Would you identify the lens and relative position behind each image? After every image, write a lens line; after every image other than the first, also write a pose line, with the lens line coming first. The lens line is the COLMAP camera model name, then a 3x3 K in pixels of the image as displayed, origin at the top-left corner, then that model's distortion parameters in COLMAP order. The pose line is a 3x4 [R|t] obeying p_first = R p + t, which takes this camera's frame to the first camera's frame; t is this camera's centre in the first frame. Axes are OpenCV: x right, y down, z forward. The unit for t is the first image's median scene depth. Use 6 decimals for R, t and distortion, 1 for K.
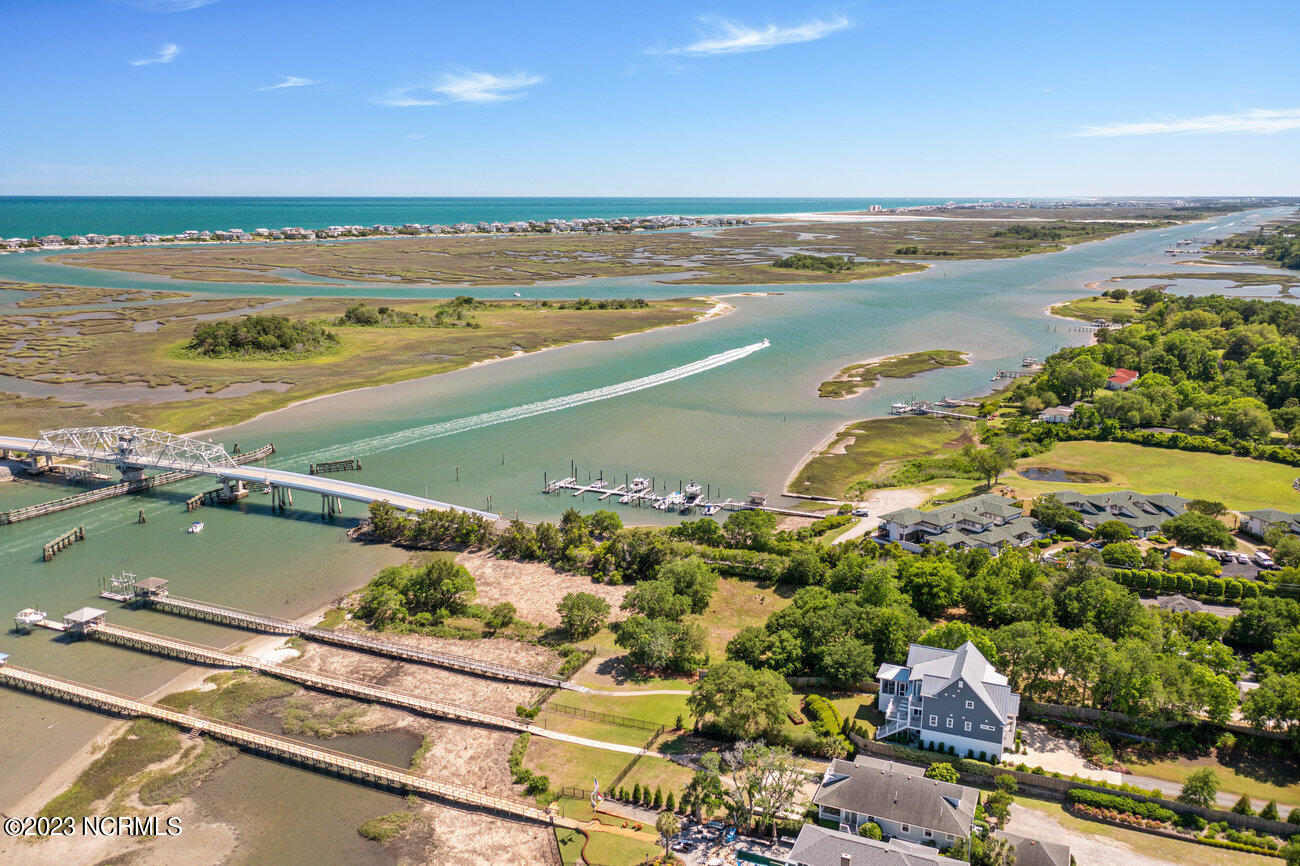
lens RADIAL K [[1029.5, 0, 650.0], [0, 1029.5, 433.0], [0, 0, 1]] dist [0.014242, 0.005677]
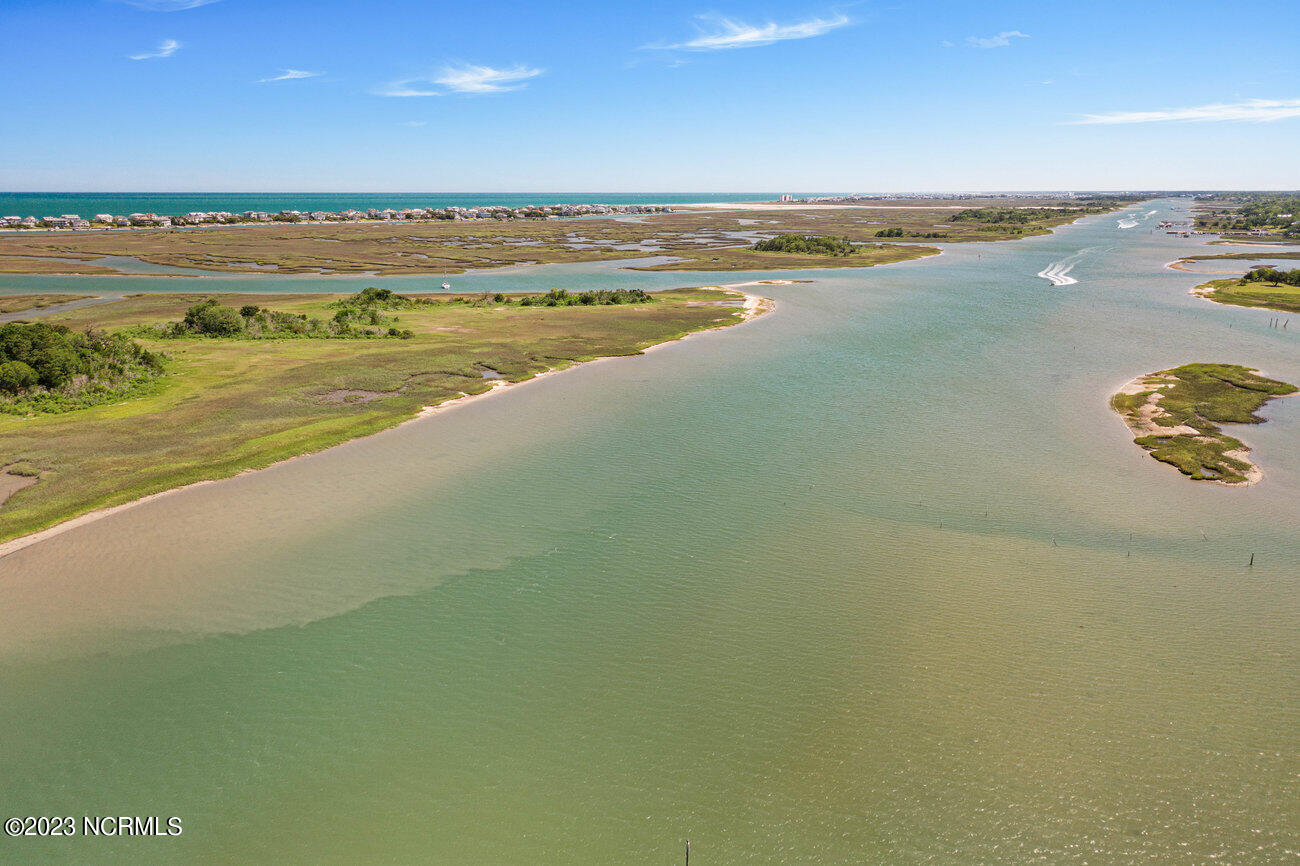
lens RADIAL K [[1029.5, 0, 650.0], [0, 1029.5, 433.0], [0, 0, 1]] dist [0.014242, 0.005677]
pose [[0.994243, -0.025814, 0.103995, -0.076281], [0.025453, 0.999664, 0.004802, -0.037912], [-0.104085, -0.002128, 0.994566, 0.319274]]
